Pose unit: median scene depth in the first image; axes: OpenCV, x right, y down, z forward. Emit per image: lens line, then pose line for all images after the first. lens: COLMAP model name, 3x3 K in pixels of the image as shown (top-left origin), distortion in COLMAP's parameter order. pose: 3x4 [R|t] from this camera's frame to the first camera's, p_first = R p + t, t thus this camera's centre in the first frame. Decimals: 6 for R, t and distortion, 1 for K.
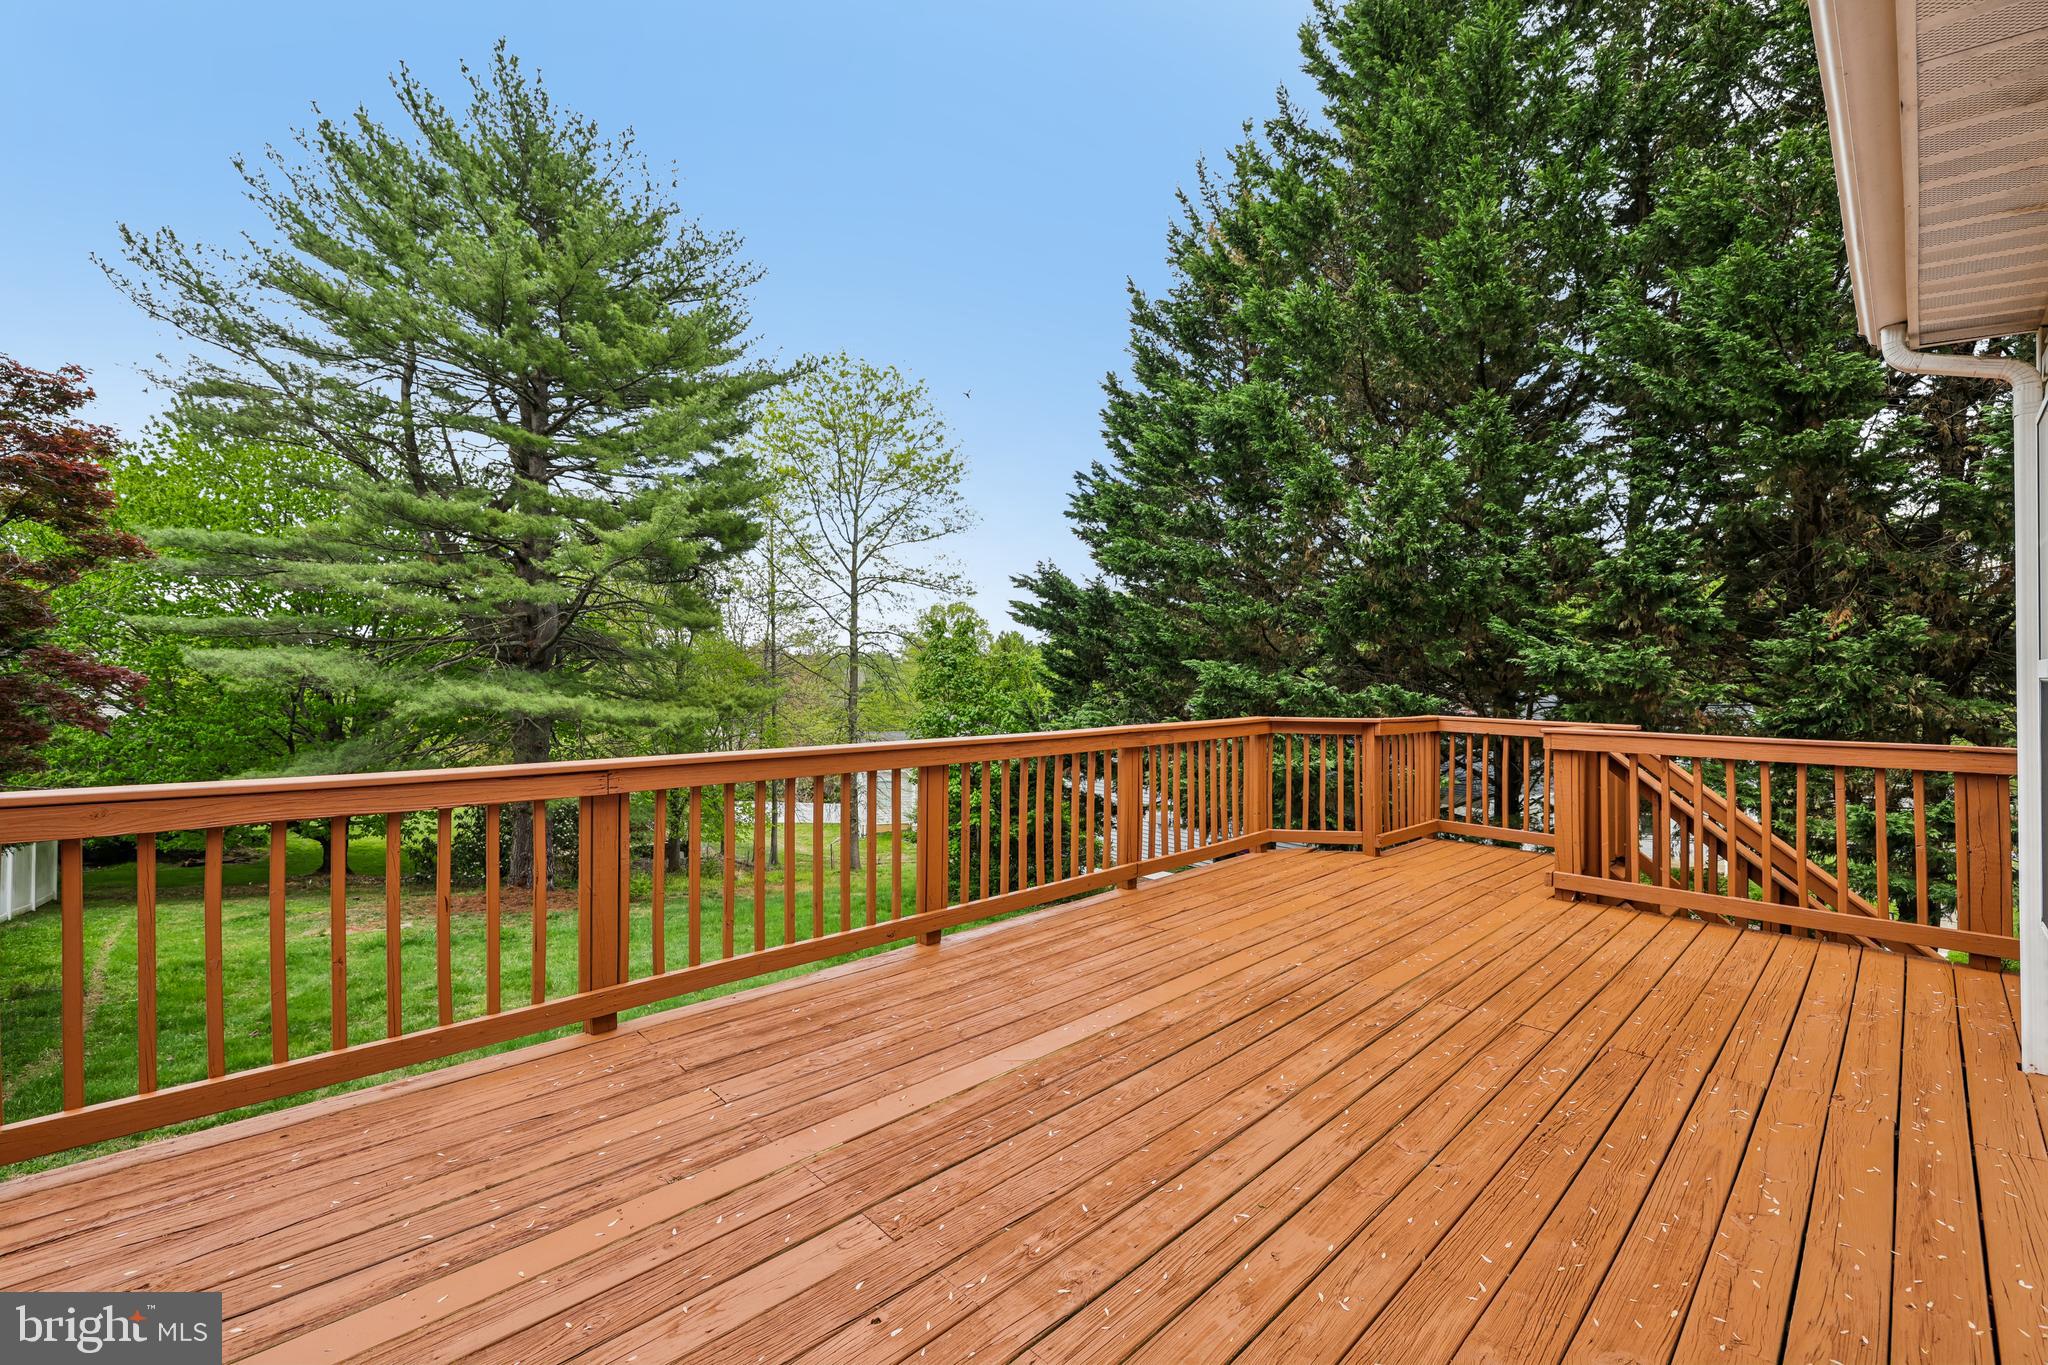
lens RADIAL K [[859.3, 0, 1017.2], [0, 859.3, 672.8], [0, 0, 1]] dist [0.000962, 0.000250]
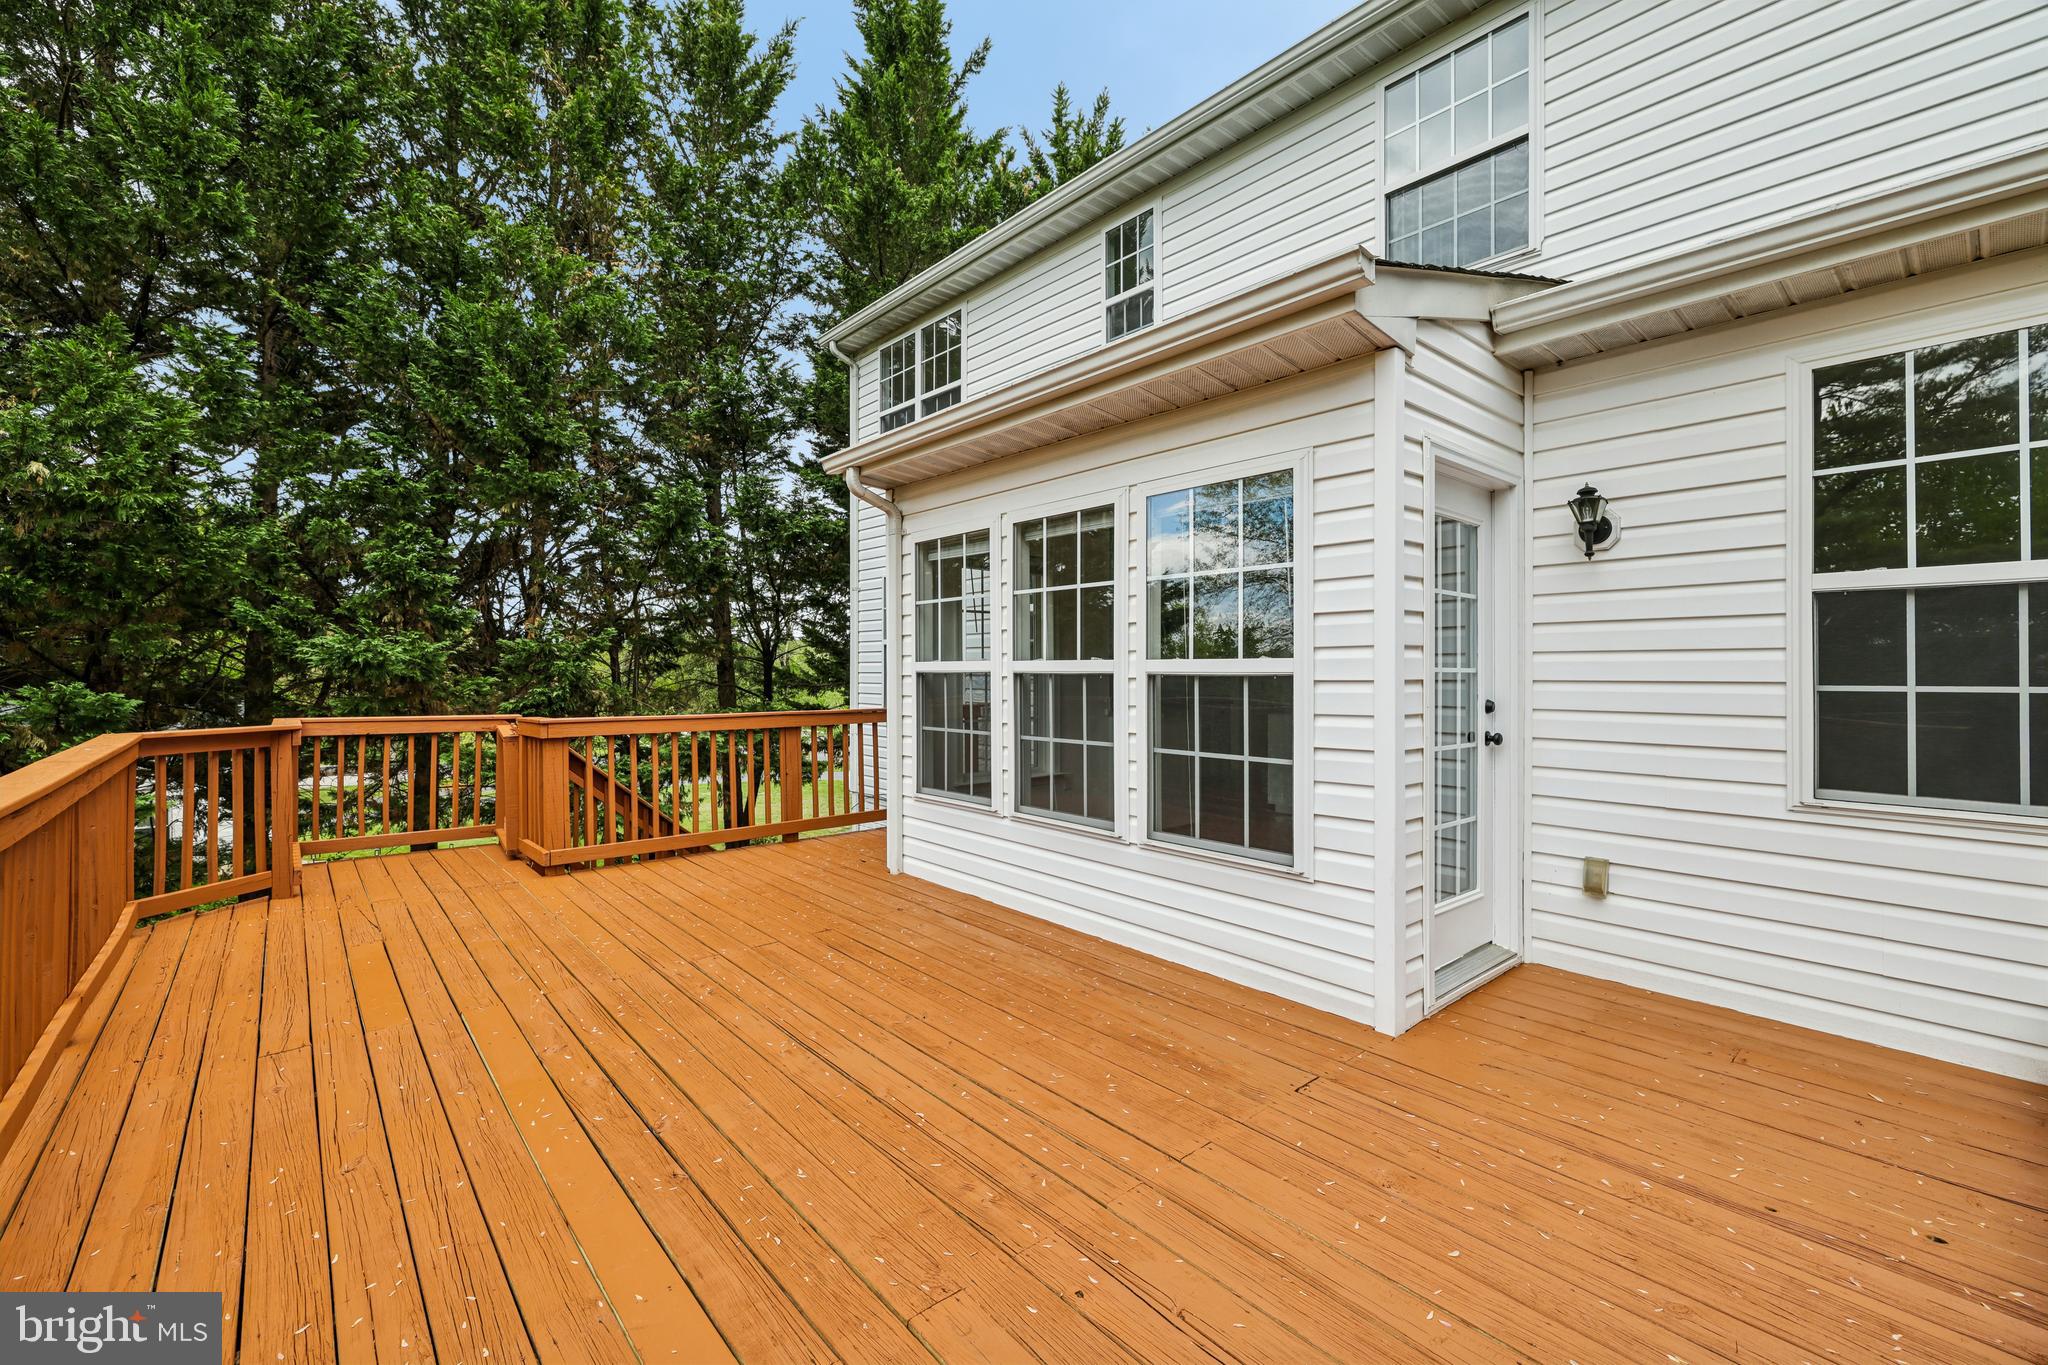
lens RADIAL K [[859.3, 0, 1017.2], [0, 859.3, 672.8], [0, 0, 1]] dist [0.000962, 0.000250]
pose [[0.054035, -0.005332, 0.998525, -0.641328], [-0.007068, 0.999959, 0.005722, -0.004712], [-0.998514, -0.007366, 0.053995, 0.540837]]
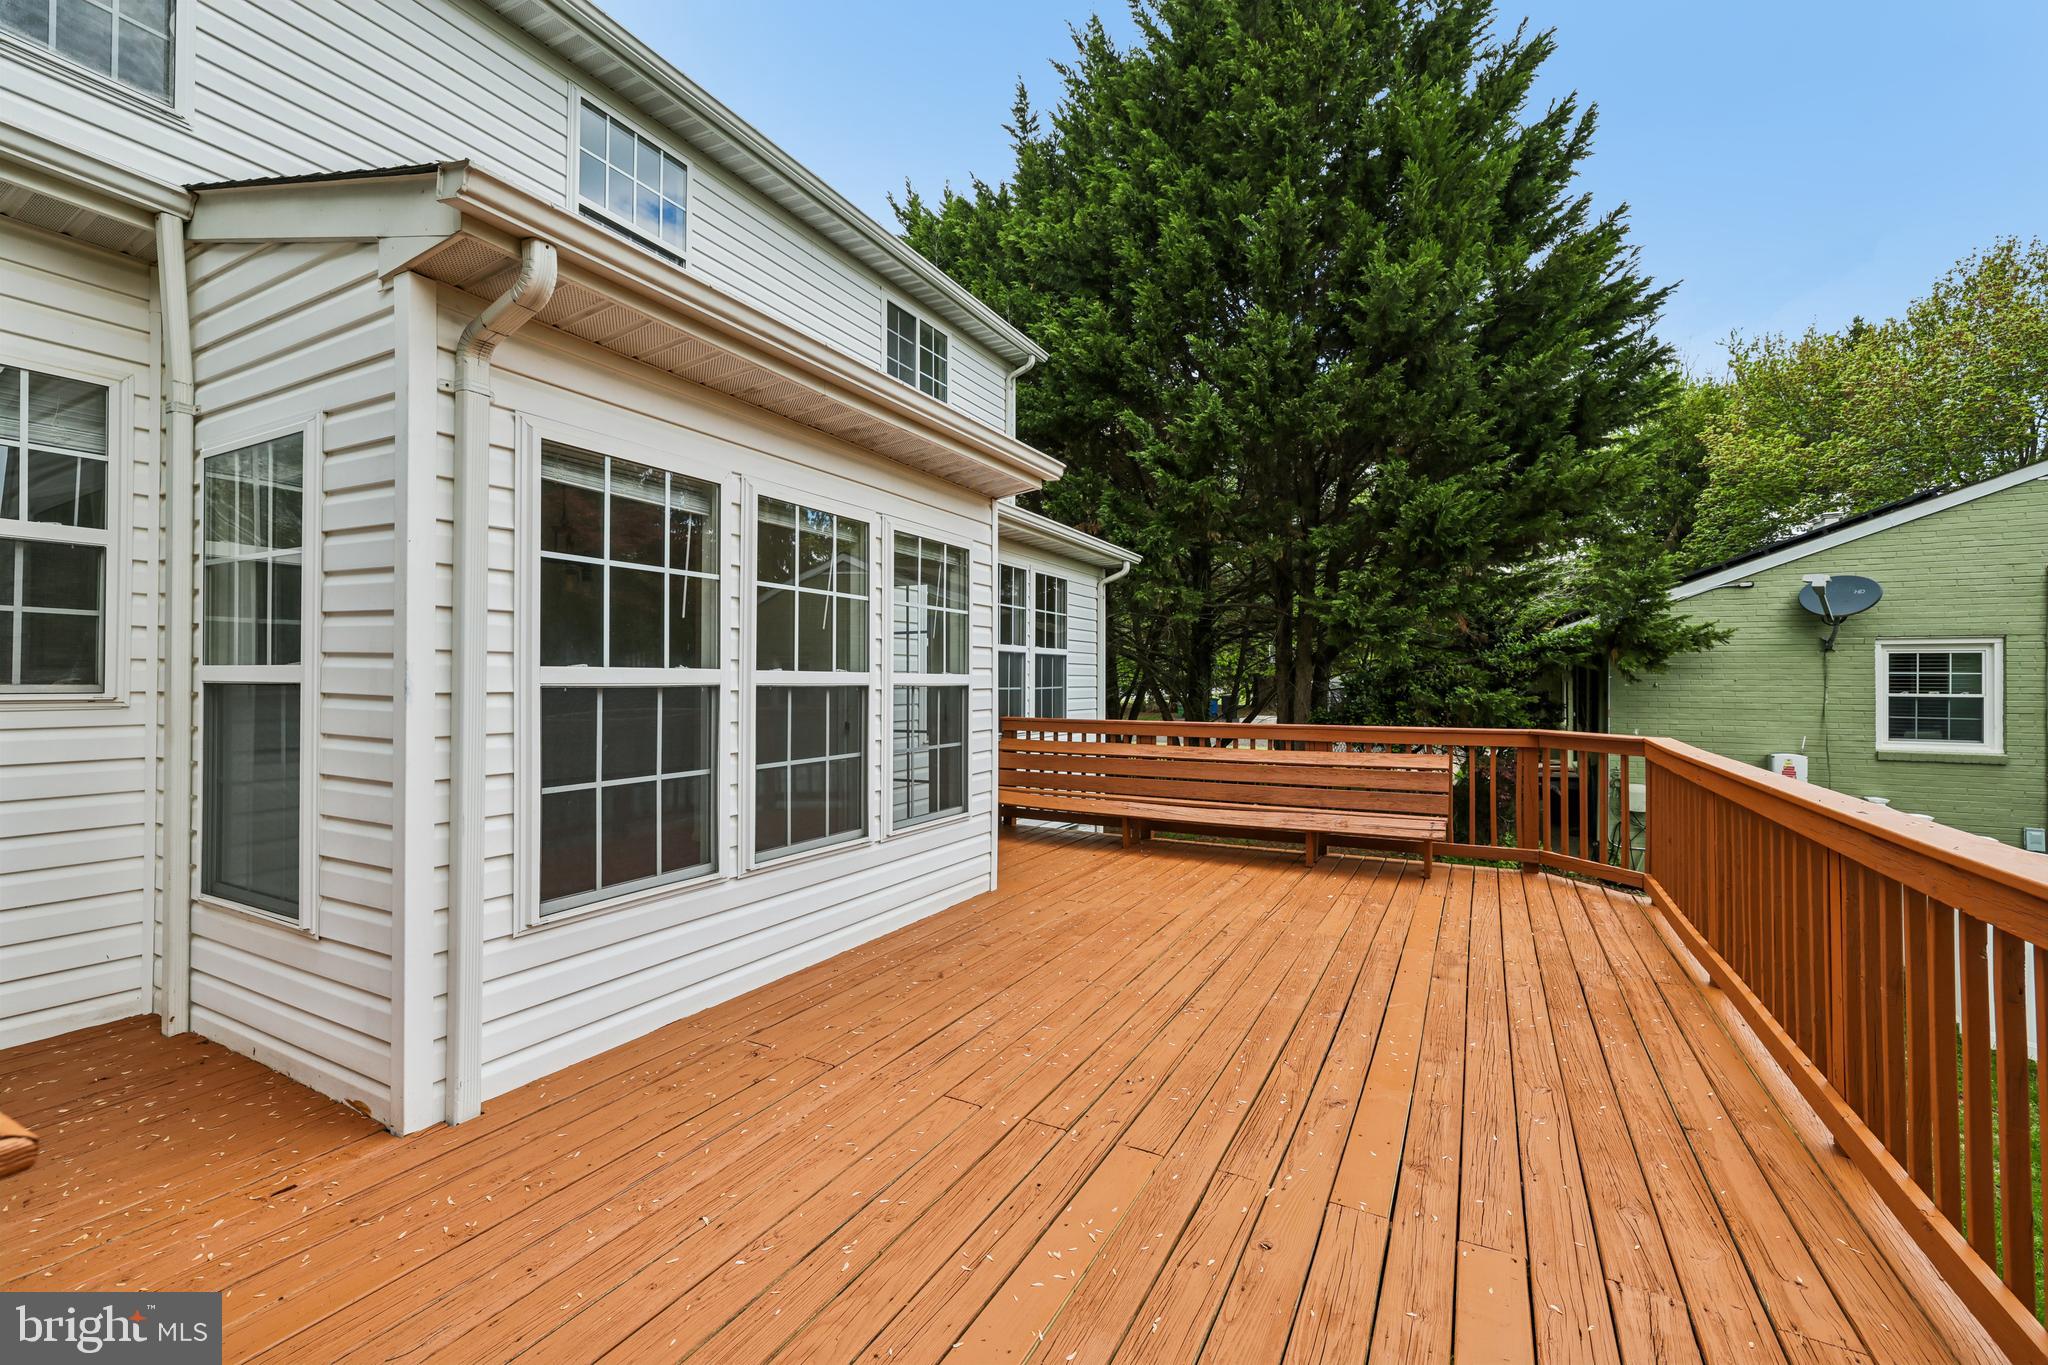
lens RADIAL K [[859.3, 0, 1017.2], [0, 859.3, 672.8], [0, 0, 1]] dist [0.000962, 0.000250]
pose [[-0.950421, -0.010379, -0.310792, 0.795090], [-0.005002, 0.999824, -0.018091, 0.005821], [0.310925, -0.015639, -0.950306, 1.774014]]
